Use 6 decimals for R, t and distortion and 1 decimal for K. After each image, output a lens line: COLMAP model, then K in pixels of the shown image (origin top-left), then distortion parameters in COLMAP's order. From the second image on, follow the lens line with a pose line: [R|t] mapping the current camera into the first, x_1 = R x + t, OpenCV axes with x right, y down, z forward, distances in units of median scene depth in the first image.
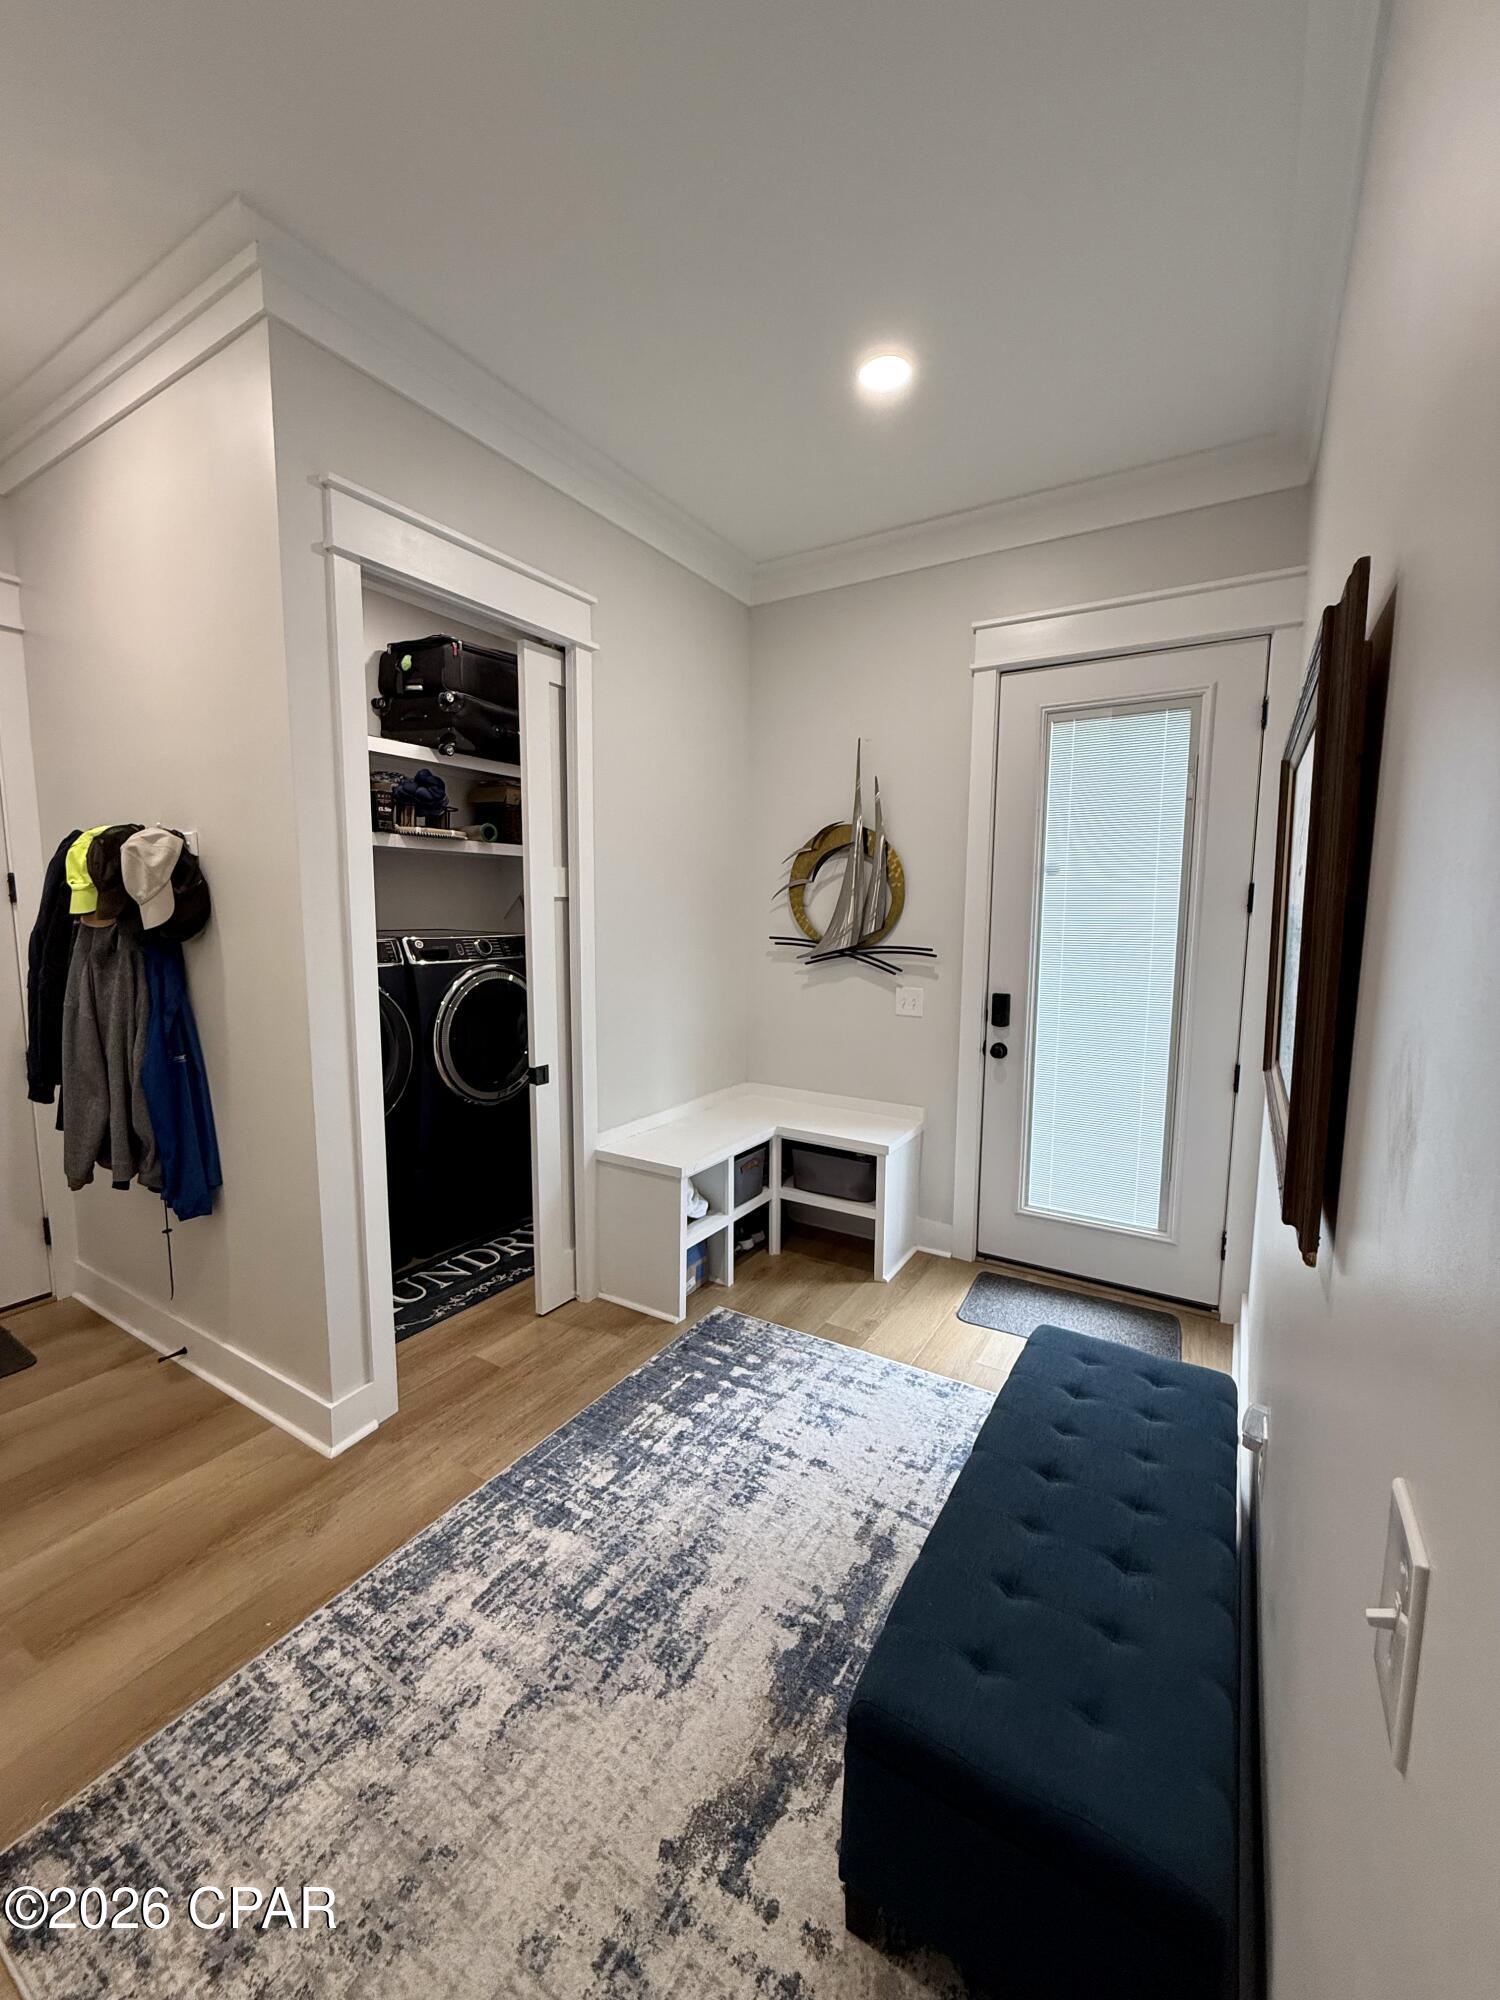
lens RADIAL K [[803.3, 0, 750.0], [0, 803.3, 1000.0], [0, 0, 1]] dist [-0.001663, 0.000238]
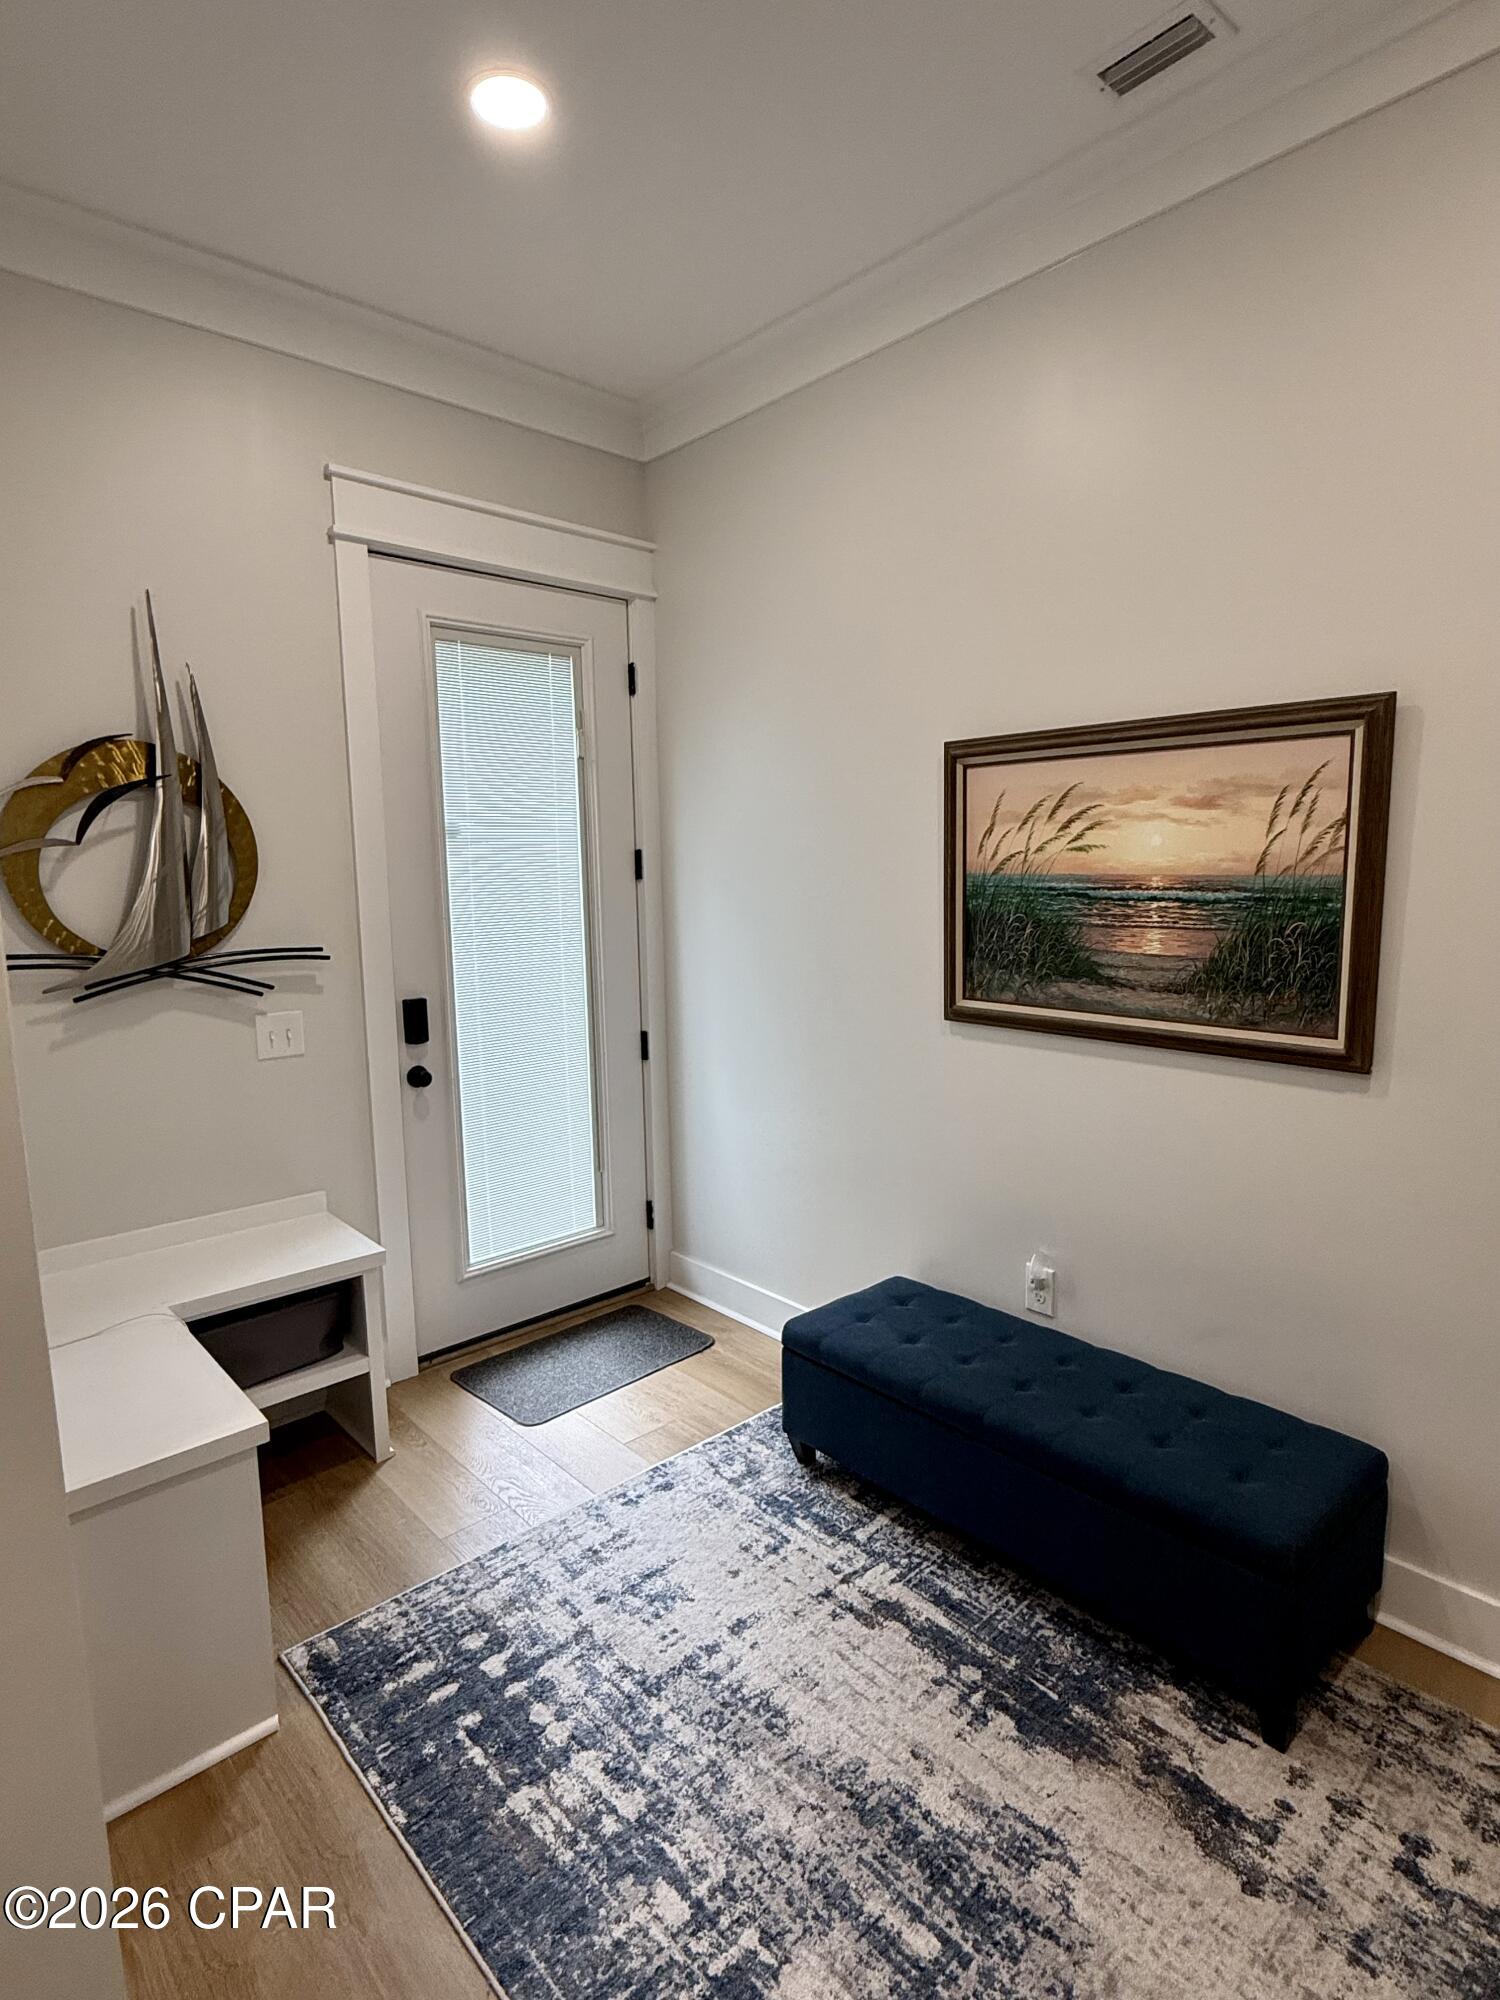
lens RADIAL K [[1039.0, 0, 750.0], [0, 1039.0, 1000.0], [0, 0, 1]] dist [0.002721, -0.001218]
pose [[0.277137, -0.139585, 0.950637, -0.871142], [0.126608, 0.986069, 0.107878, -0.122643], [-0.952452, 0.090462, 0.290949, 0.751636]]
